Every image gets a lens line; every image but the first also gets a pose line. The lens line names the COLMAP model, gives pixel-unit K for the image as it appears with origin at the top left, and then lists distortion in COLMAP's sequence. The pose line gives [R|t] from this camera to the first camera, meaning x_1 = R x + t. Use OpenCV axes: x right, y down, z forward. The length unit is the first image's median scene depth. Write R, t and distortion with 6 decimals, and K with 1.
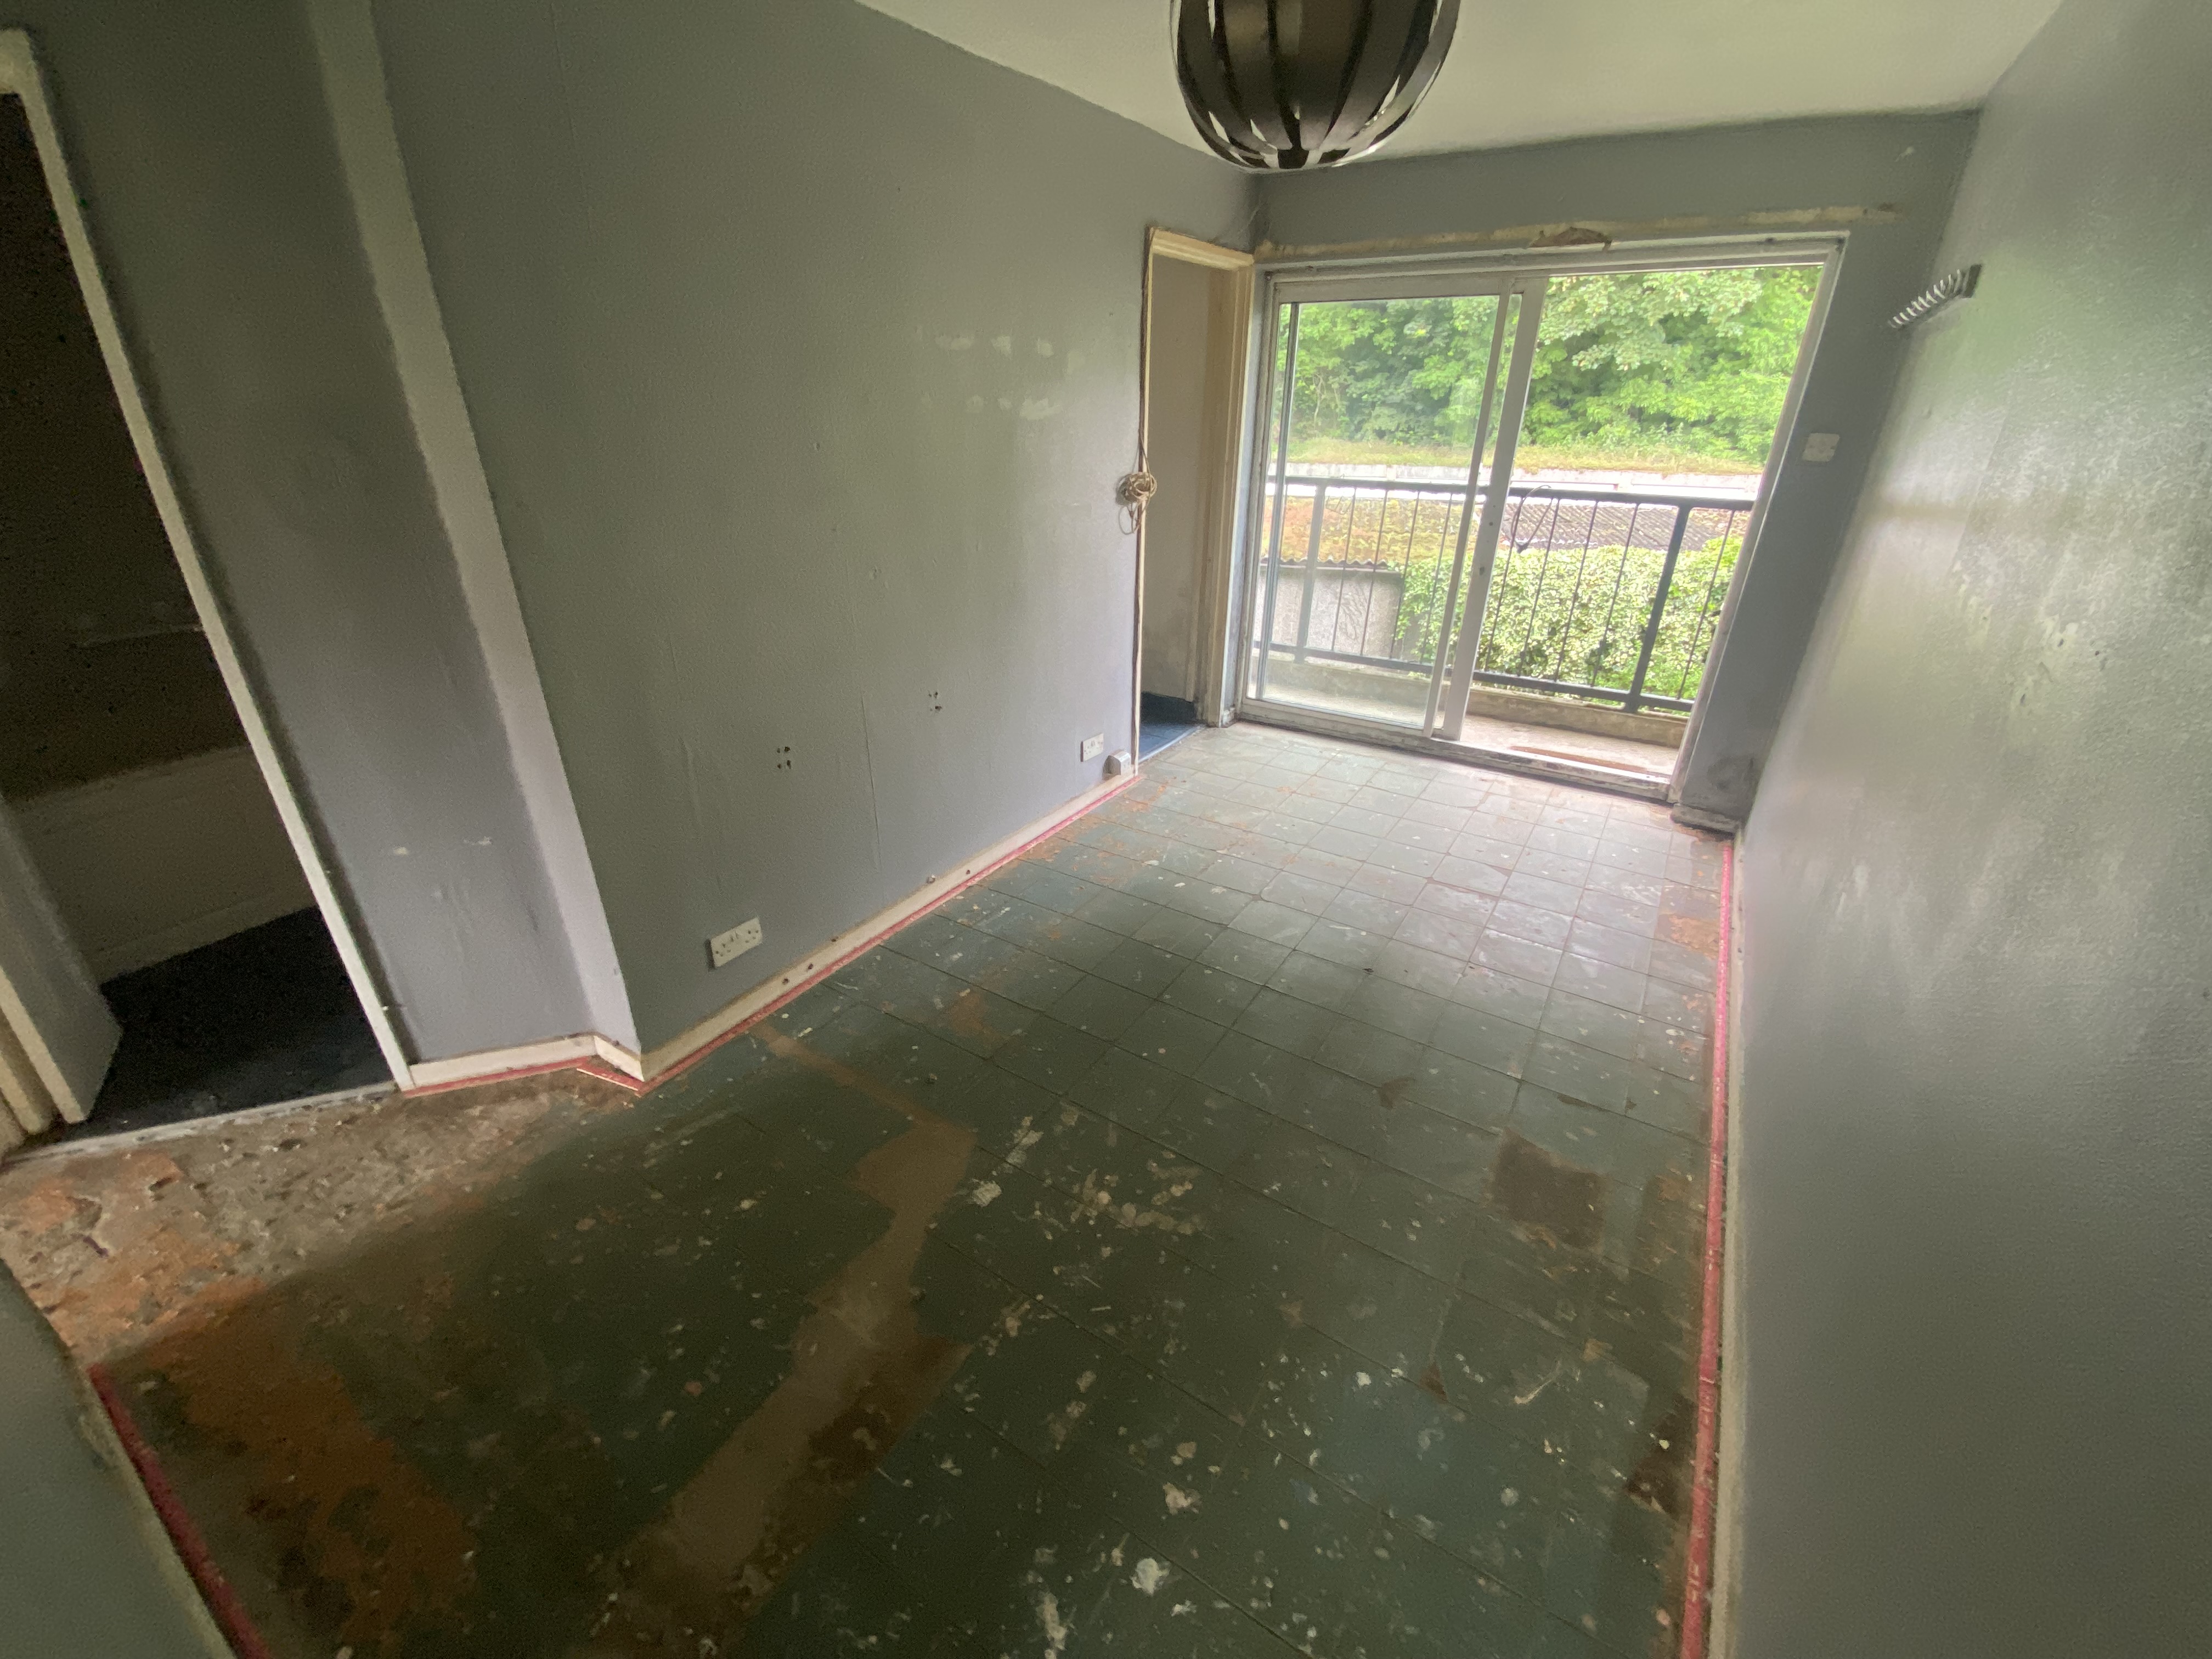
lens RADIAL K [[900.2, 0, 1112.9], [0, 900.2, 823.5], [0, 0, 1]] dist [0.002680, -0.000078]
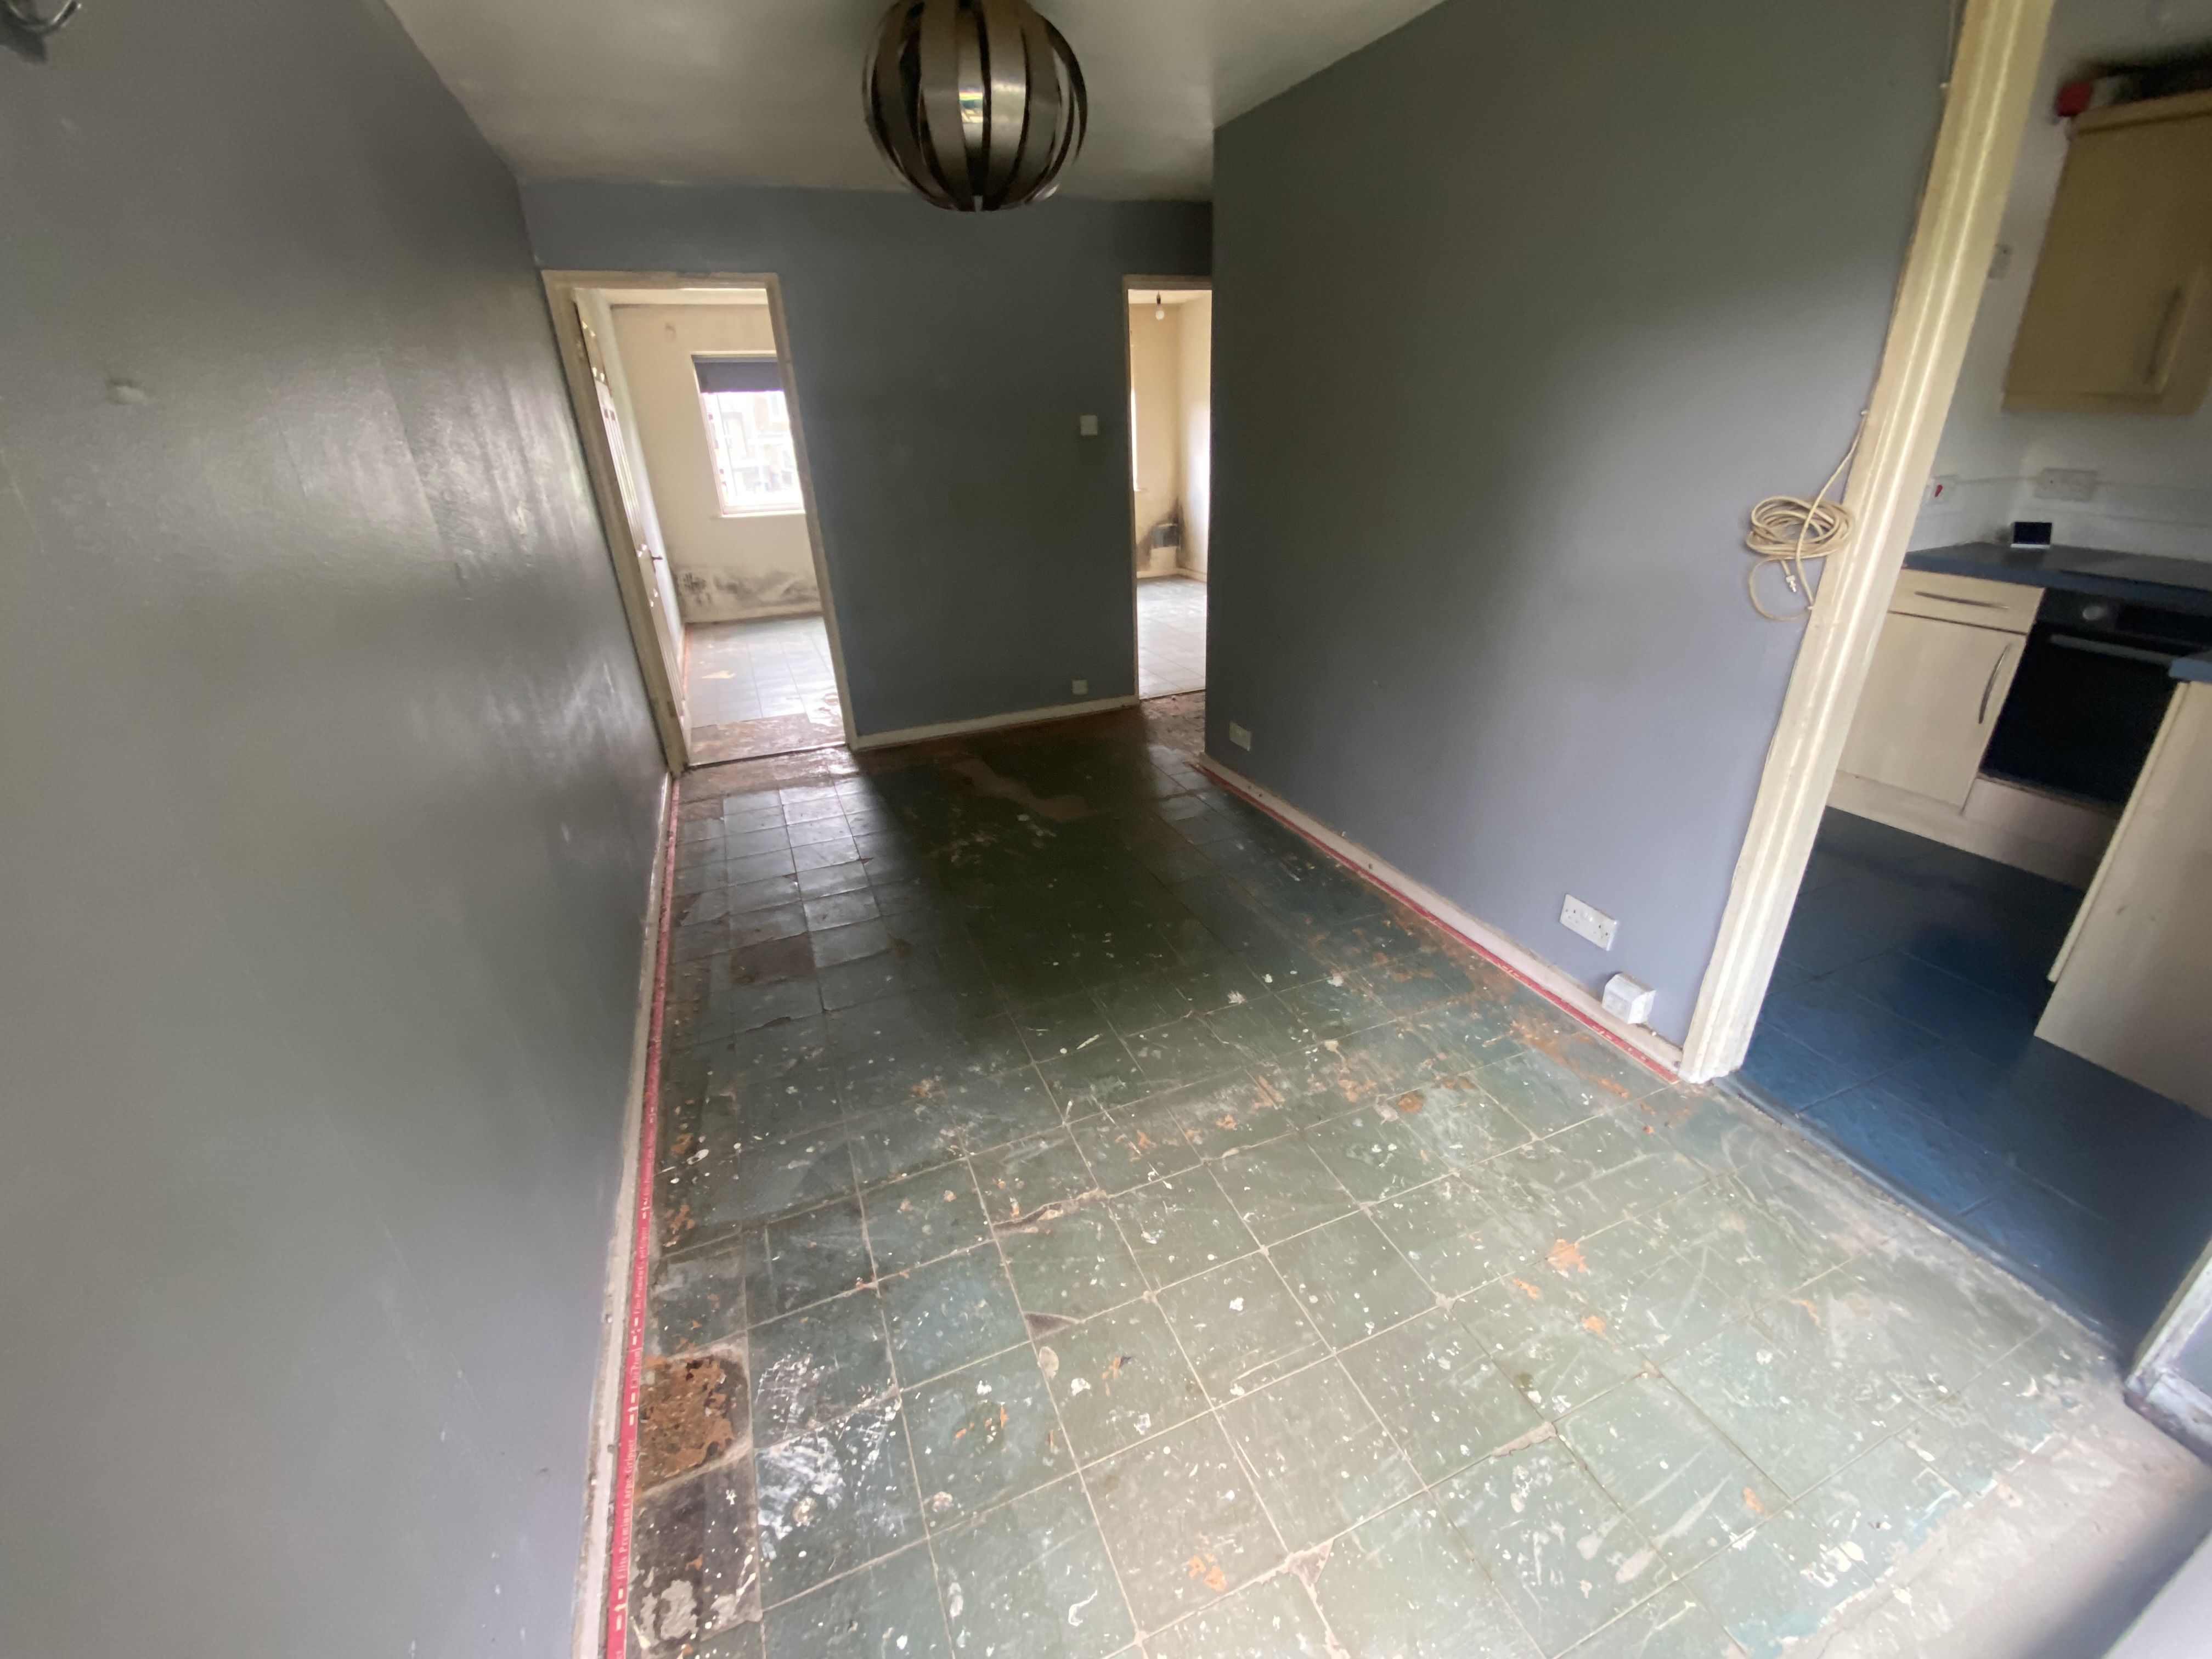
lens RADIAL K [[900.2, 0, 1112.4], [0, 900.2, 826.0], [0, 0, 1]] dist [0.002680, -0.000078]
pose [[-0.577060, 0.339677, -0.742712, 0.930638], [-0.327291, 0.737003, 0.591360, -0.607581], [0.748252, 0.584333, -0.314122, 1.390676]]
